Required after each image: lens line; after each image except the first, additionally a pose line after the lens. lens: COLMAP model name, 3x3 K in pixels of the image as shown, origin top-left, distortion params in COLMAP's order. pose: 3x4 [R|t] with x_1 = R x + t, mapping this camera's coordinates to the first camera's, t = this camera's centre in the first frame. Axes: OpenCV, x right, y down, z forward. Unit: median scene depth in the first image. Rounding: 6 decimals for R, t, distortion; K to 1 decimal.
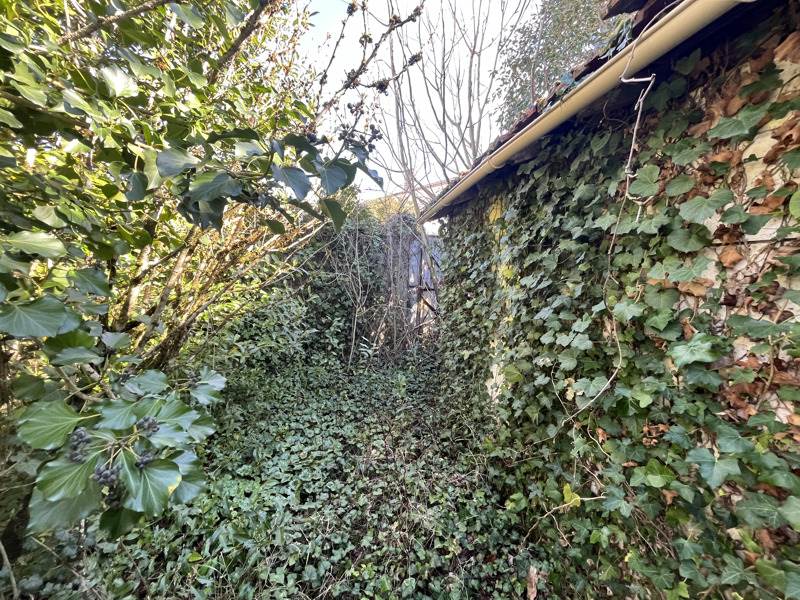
lens RADIAL K [[322.3, 0, 400.0], [0, 322.3, 300.0], [0, 0, 1]] dist [-0.001243, -0.000062]
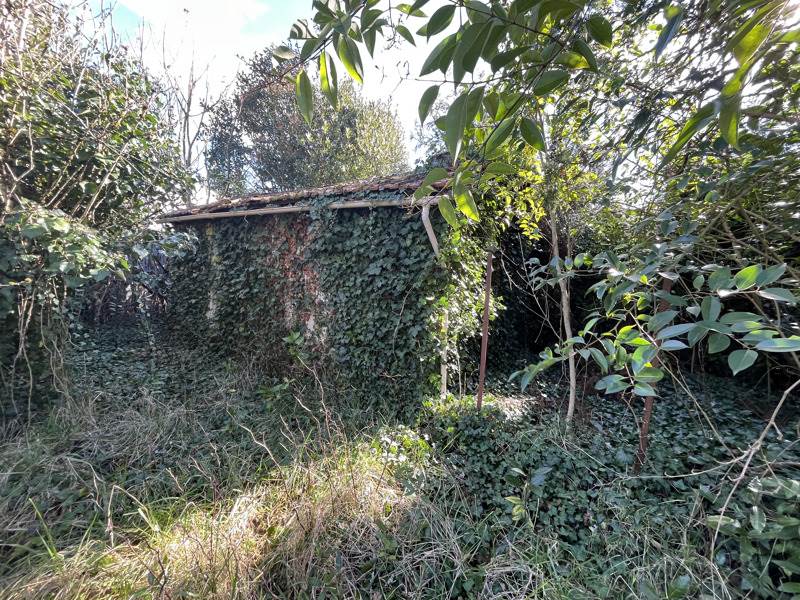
lens RADIAL K [[322.3, 0, 400.0], [0, 322.3, 300.0], [0, 0, 1]] dist [-0.001243, -0.000062]
pose [[0.654256, -0.018267, 0.756053, -0.669097], [0.013423, 0.999831, 0.012541, 0.233599], [-0.756154, 0.001944, 0.654390, -1.797789]]
